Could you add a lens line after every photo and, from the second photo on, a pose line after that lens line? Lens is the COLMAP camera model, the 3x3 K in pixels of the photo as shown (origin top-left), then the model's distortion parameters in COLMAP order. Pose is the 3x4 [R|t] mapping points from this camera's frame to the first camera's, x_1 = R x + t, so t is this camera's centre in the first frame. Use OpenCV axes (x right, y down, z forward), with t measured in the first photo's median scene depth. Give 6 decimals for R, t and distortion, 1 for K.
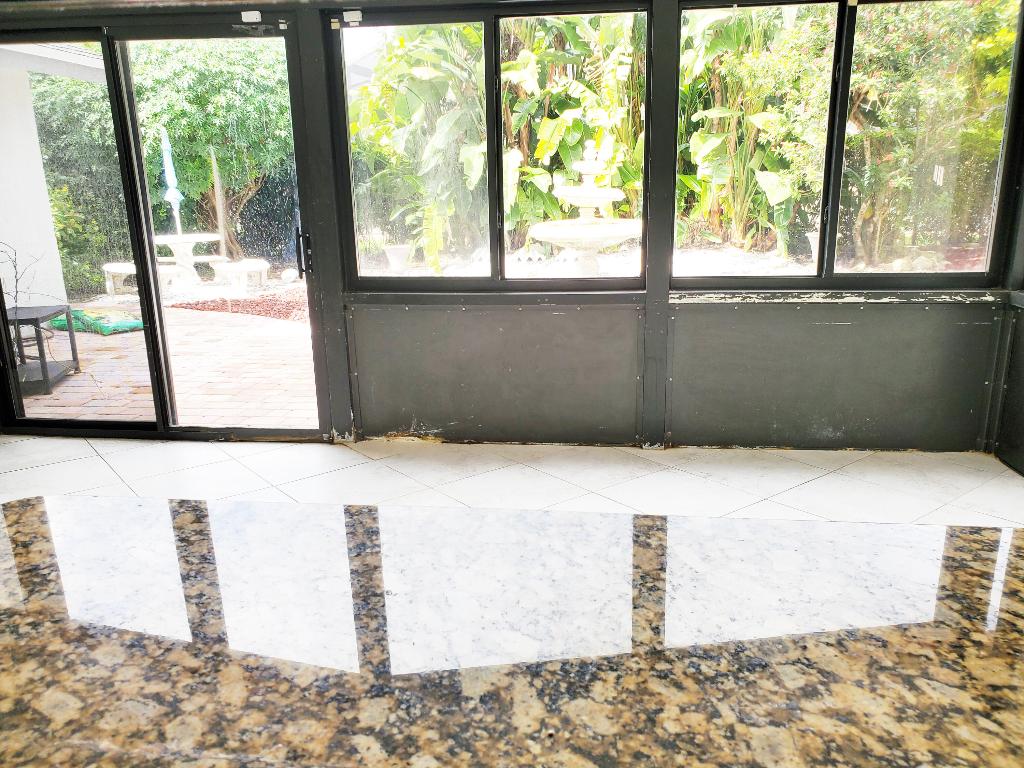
lens RADIAL K [[813.2, 0, 512.0], [0, 813.2, 384.0], [0, 0, 1]] dist [0.034364, -0.004560]
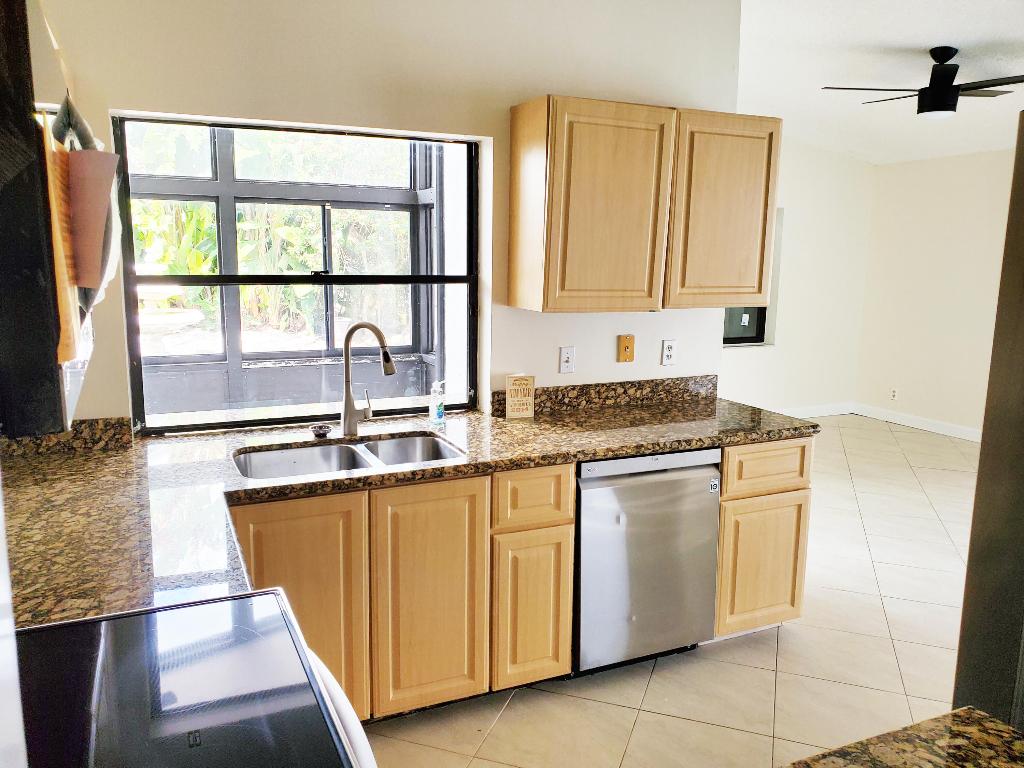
lens RADIAL K [[785.4, 0, 508.4], [0, 785.4, 383.7], [0, 0, 1]] dist [0.177147, -0.454327]
pose [[0.849577, -0.056119, 0.524471, -0.071350], [0.103379, 0.992755, -0.061234, 0.031677], [-0.517235, 0.106242, 0.849223, -0.237039]]
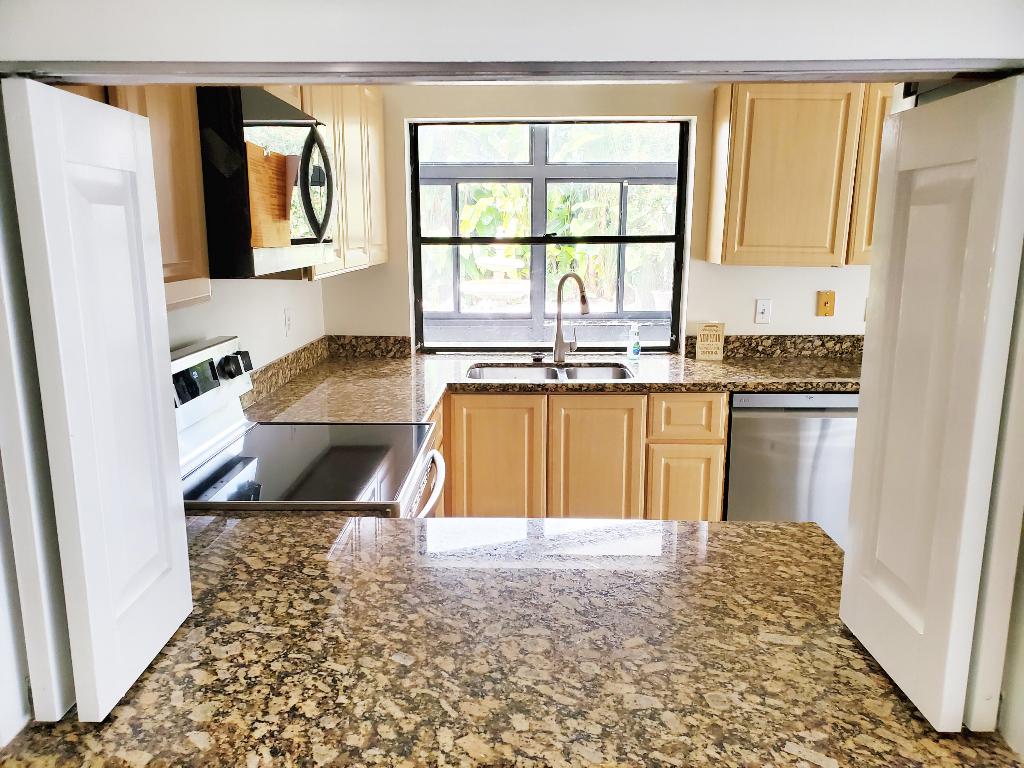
lens RADIAL K [[785.4, 0, 508.4], [0, 785.4, 383.7], [0, 0, 1]] dist [0.177147, -0.454327]
pose [[0.993367, -0.001532, 0.114978, -0.043029], [0.008466, 0.998172, -0.059842, 0.053645], [-0.114676, 0.060418, 0.991564, -0.306103]]
